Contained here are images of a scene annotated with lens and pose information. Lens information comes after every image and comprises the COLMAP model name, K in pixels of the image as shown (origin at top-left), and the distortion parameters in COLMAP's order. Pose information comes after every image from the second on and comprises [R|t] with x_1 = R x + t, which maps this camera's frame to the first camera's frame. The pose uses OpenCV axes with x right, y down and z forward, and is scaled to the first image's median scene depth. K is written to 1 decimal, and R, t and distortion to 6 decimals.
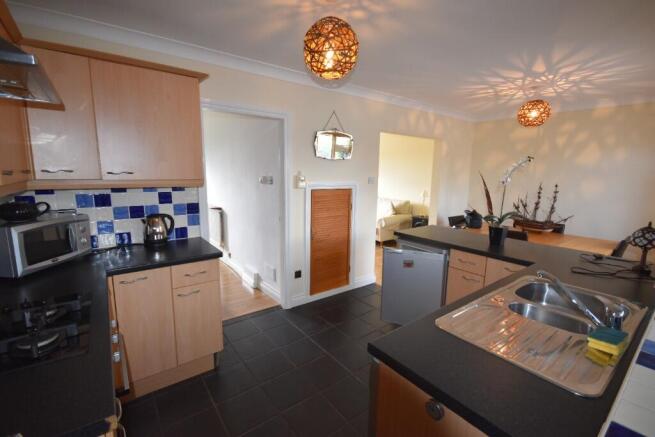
lens RADIAL K [[291.9, 0, 326.6], [0, 291.9, 218.7], [0, 0, 1]] dist [0.000409, 0.000046]
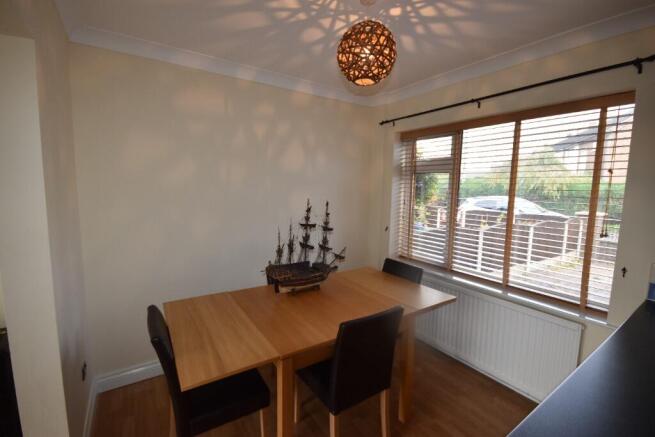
lens RADIAL K [[291.9, 0, 327.9], [0, 291.9, 219.6], [0, 0, 1]] dist [0.000409, 0.000046]
pose [[0.067421, -0.123282, 0.990079, 0.190809], [0.140418, 0.983632, 0.112917, -0.140019], [-0.987794, 0.131411, 0.083629, 0.903516]]
